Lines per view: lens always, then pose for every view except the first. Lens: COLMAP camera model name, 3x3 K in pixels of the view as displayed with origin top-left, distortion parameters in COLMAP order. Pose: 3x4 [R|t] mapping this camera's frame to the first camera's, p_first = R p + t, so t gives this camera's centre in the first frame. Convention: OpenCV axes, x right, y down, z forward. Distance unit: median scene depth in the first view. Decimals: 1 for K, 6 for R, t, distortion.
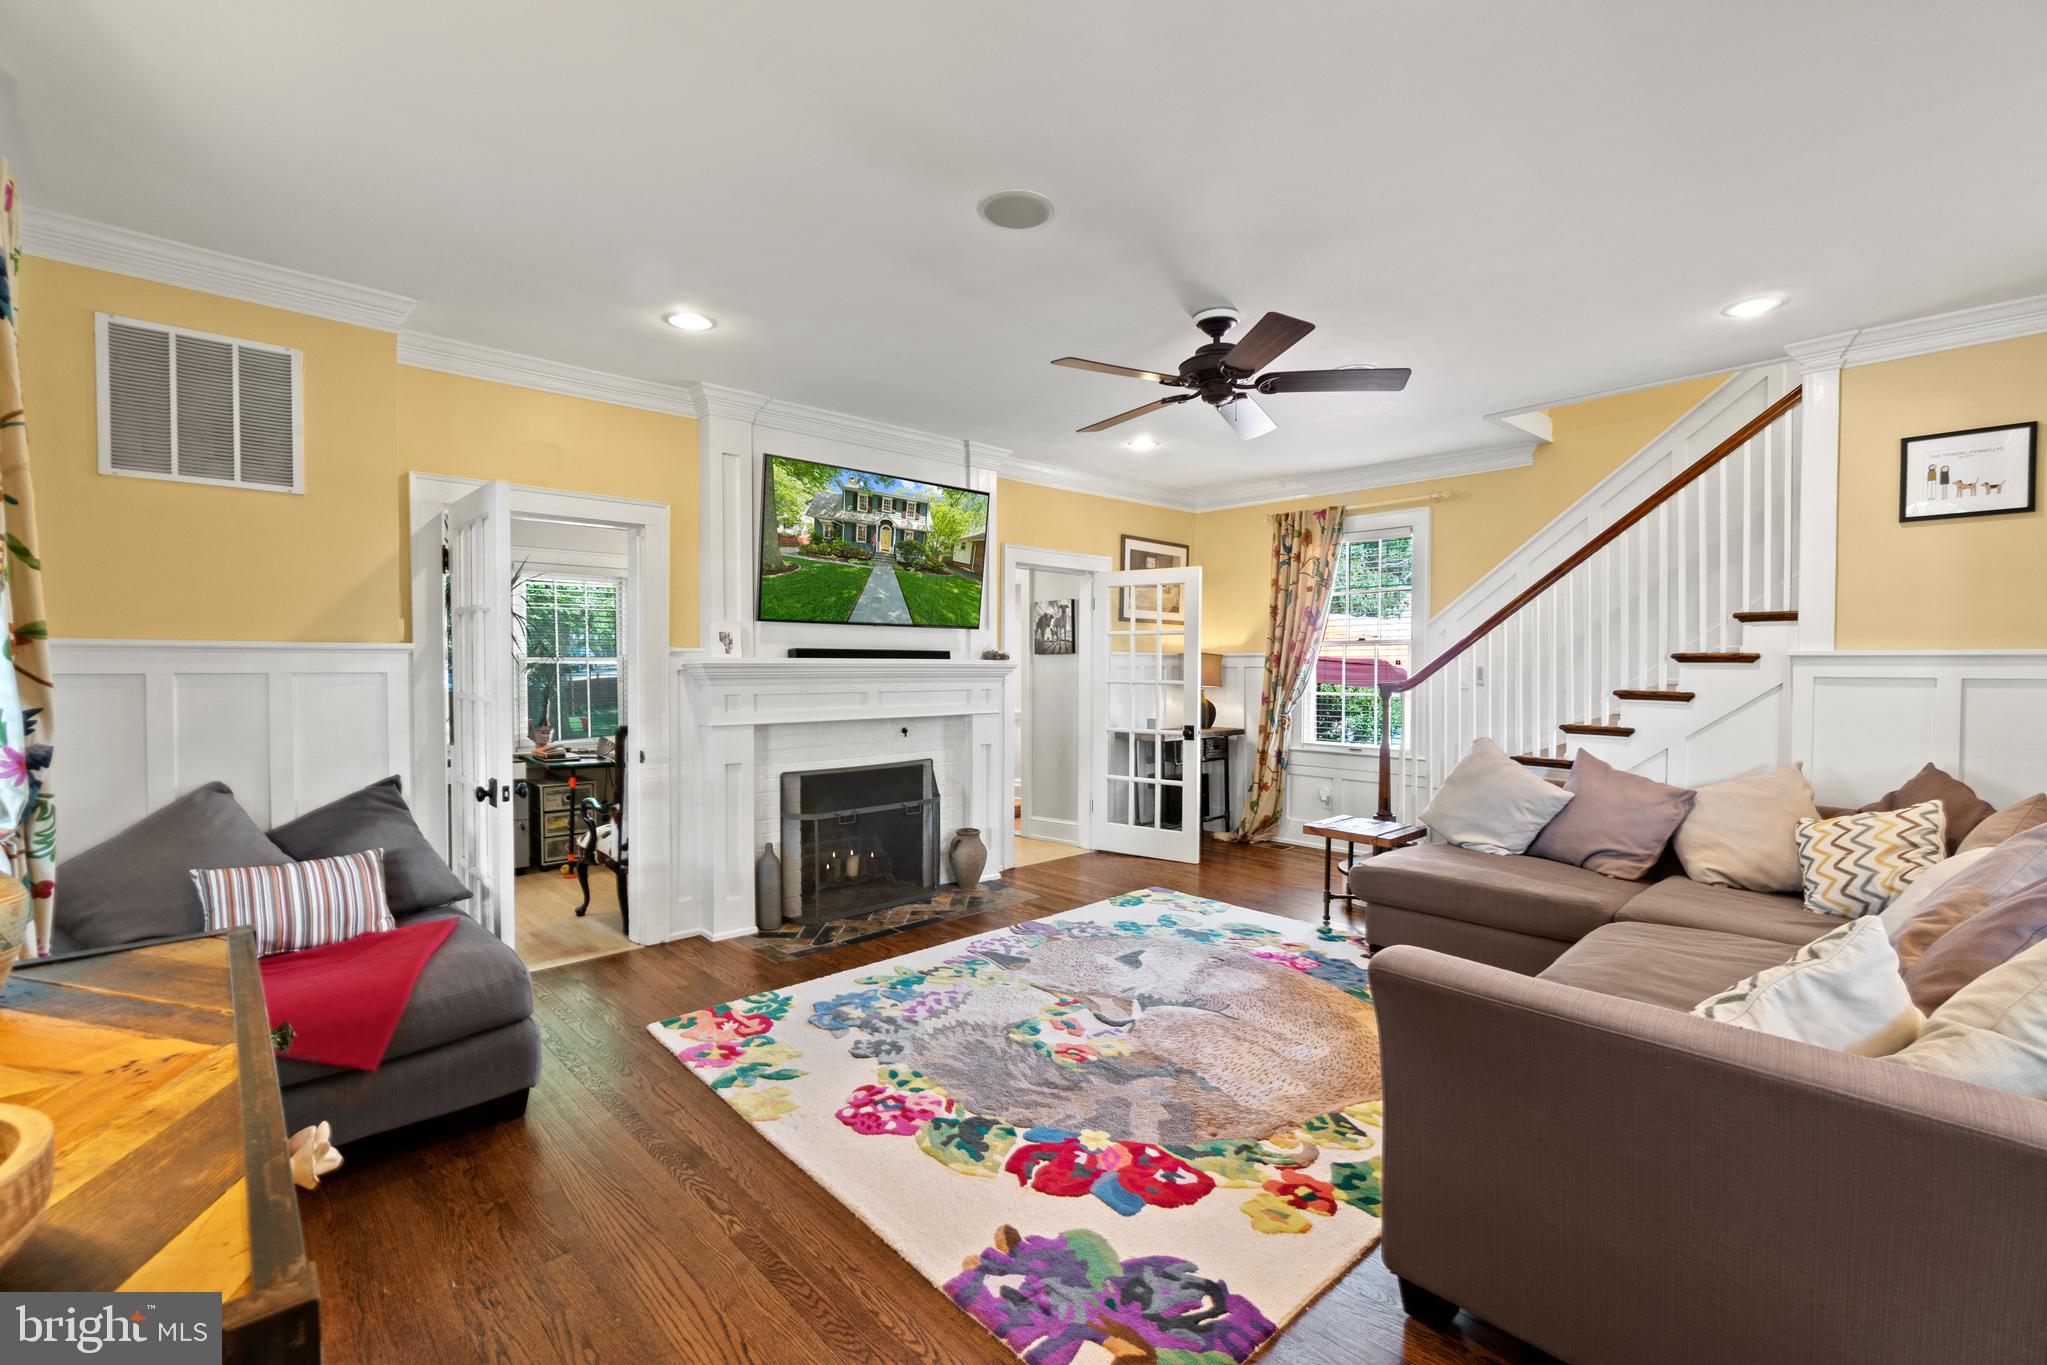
lens RADIAL K [[888.9, 0, 1021.5], [0, 888.9, 680.4], [0, 0, 1]] dist [-0.004880, 0.001466]
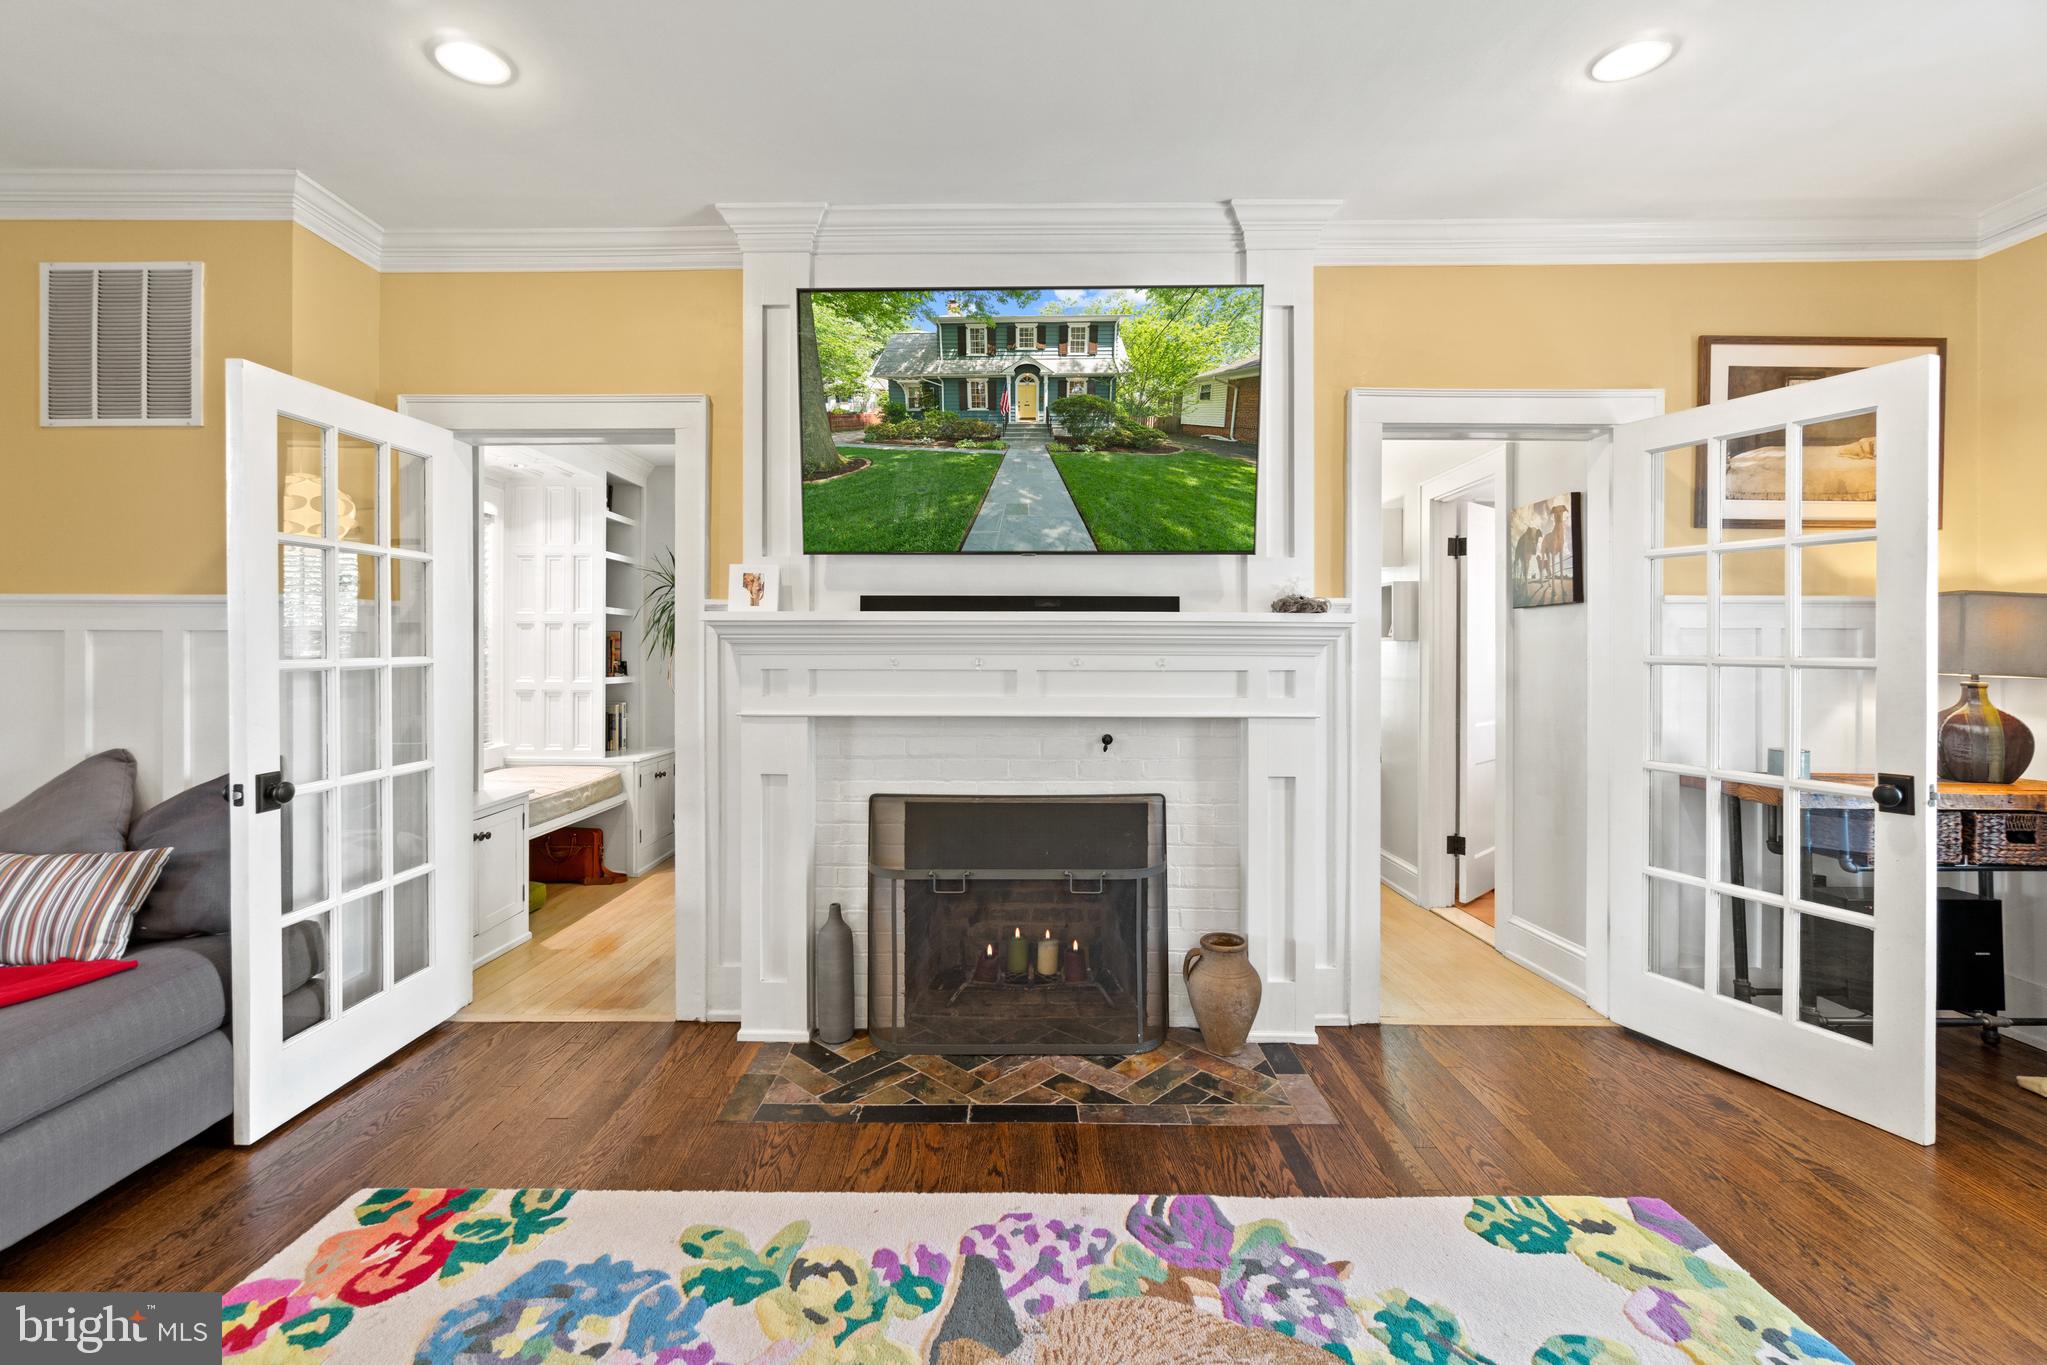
lens RADIAL K [[888.9, 0, 1017.1], [0, 888.9, 653.6], [0, 0, 1]] dist [-0.004880, 0.001466]
pose [[0.720427, 0.001694, -0.693529, 0.242113], [-0.012060, 0.999876, -0.010085, 0.008703], [0.693426, 0.015629, 0.720358, 0.609048]]
